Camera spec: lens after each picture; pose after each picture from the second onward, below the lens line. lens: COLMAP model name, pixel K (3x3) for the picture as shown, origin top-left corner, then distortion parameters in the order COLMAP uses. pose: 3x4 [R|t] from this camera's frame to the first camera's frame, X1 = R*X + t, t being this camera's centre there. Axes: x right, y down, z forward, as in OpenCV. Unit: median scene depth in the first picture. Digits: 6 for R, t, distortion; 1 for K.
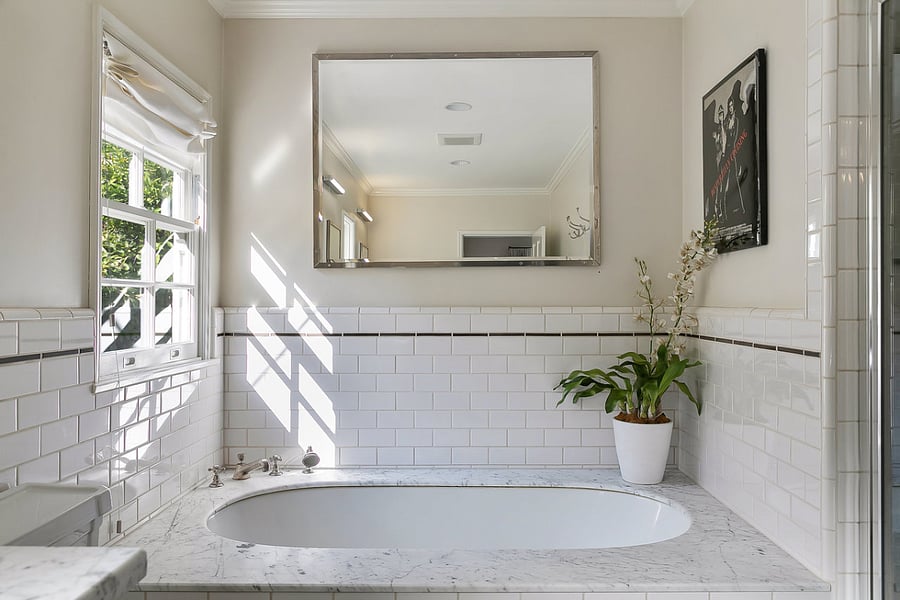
lens RADIAL K [[587.1, 0, 435.6], [0, 587.1, 301.1], [0, 0, 1]] dist [0.001720, 0.000857]
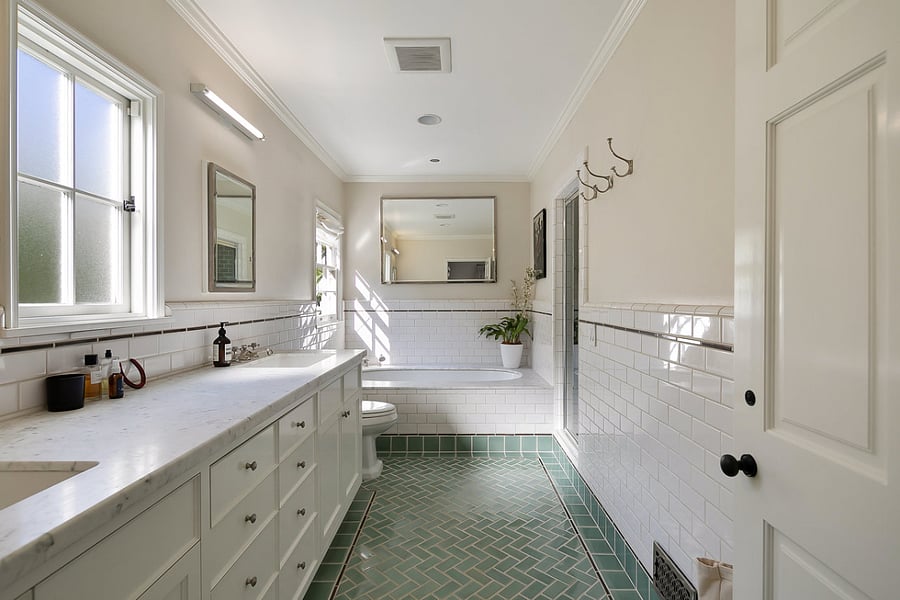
lens RADIAL K [[477.9, 0, 451.4], [0, 477.9, 305.2], [0, 0, 1]] dist [0.054905, -0.000418]
pose [[0.999611, -0.002368, 0.027801, 0.032292], [0.001803, 0.999792, 0.020313, -0.008573], [-0.027843, -0.020255, 0.999407, -1.041888]]
